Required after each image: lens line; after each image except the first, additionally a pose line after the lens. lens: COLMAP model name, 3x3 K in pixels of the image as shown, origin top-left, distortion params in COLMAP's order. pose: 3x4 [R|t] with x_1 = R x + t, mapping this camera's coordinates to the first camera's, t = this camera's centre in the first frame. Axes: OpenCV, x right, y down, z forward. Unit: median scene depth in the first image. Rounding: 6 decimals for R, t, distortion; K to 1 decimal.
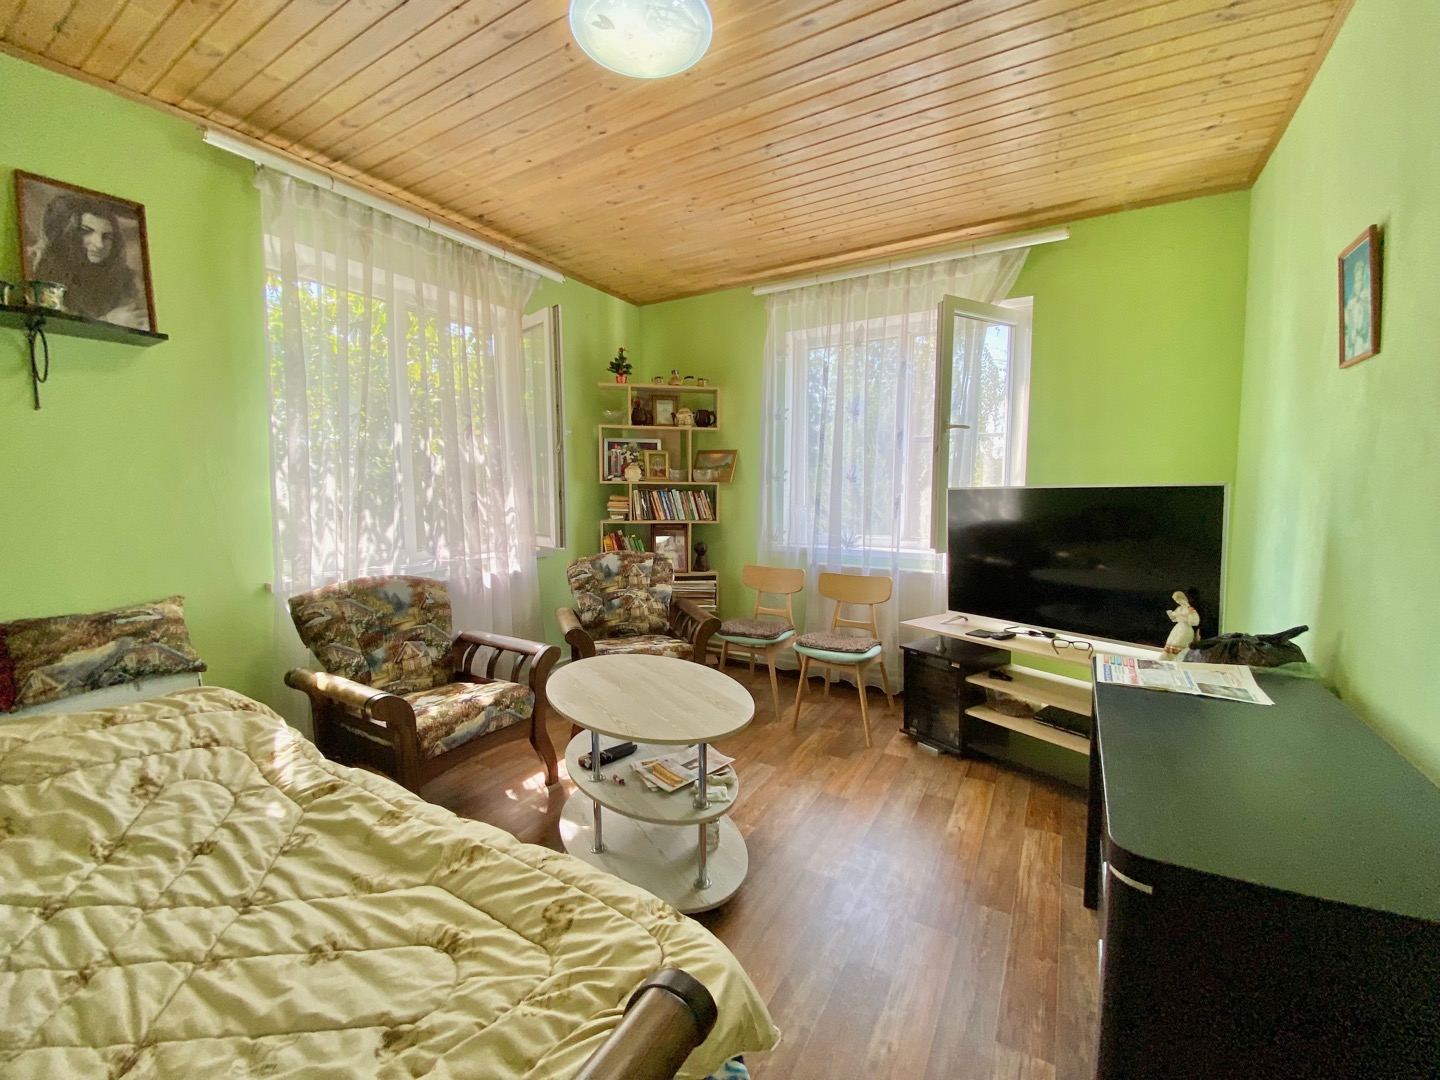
lens RADIAL K [[584.9, 0, 722.5], [0, 584.9, 534.8], [0, 0, 1]] dist [0.017513, -0.017935]
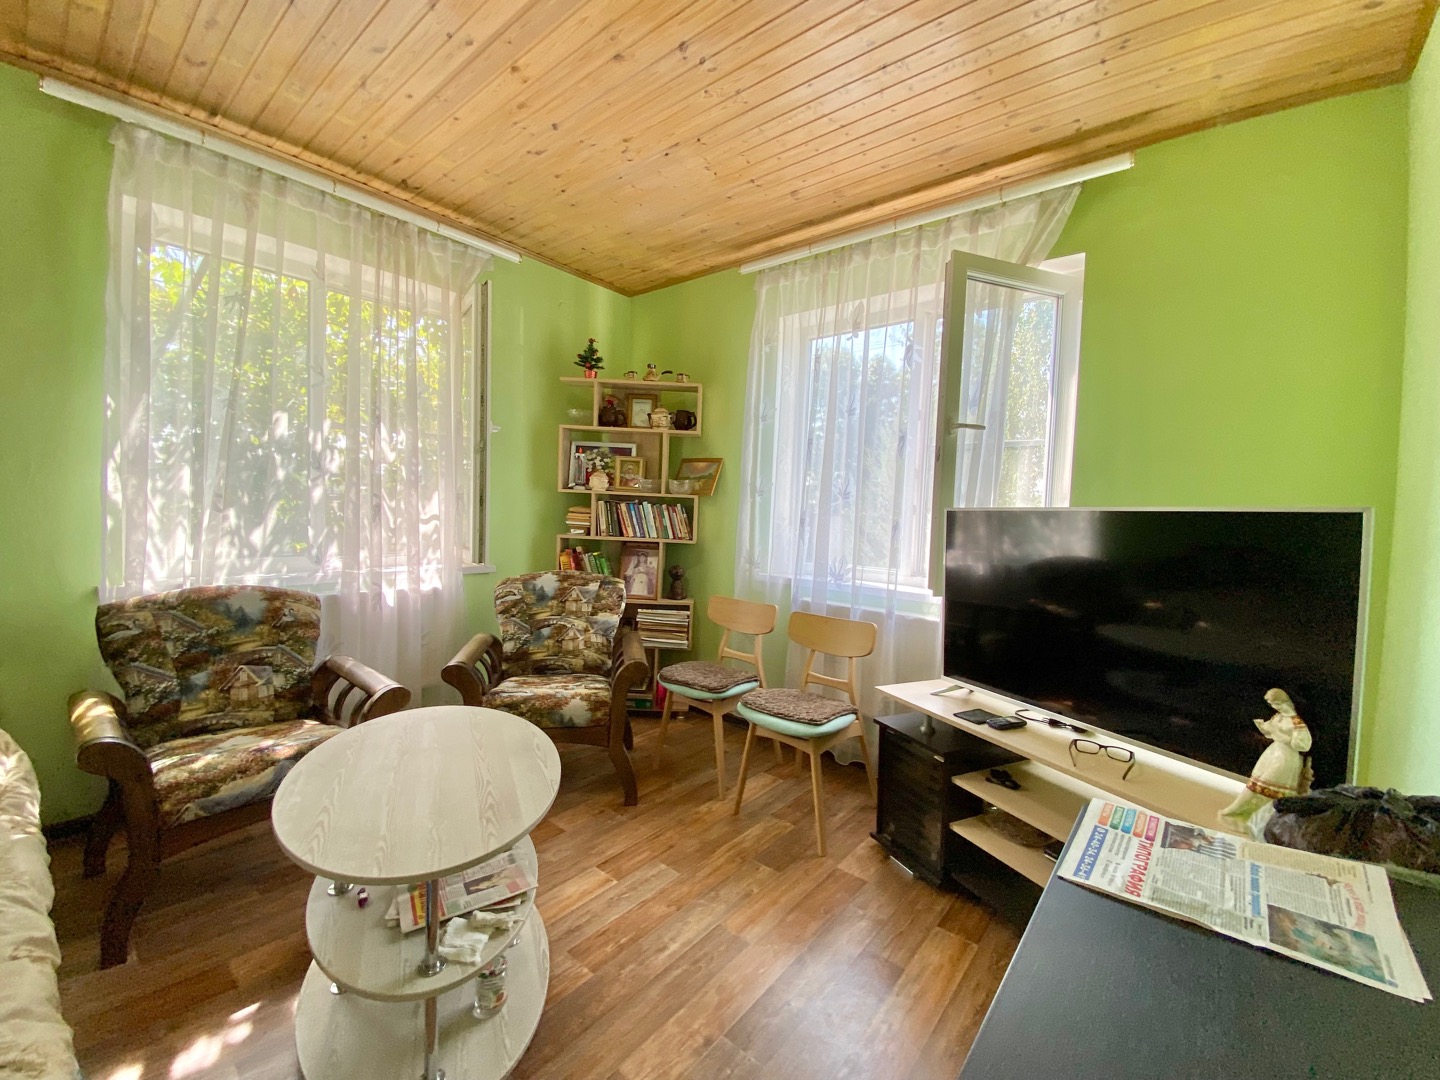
lens RADIAL K [[584.9, 0, 722.5], [0, 584.9, 534.8], [0, 0, 1]] dist [0.017513, -0.017935]
pose [[0.986613, 0.042671, -0.157397, 0.220801], [-0.048547, 0.998253, -0.033677, -0.008357], [0.155685, 0.040868, 0.986961, 0.229842]]
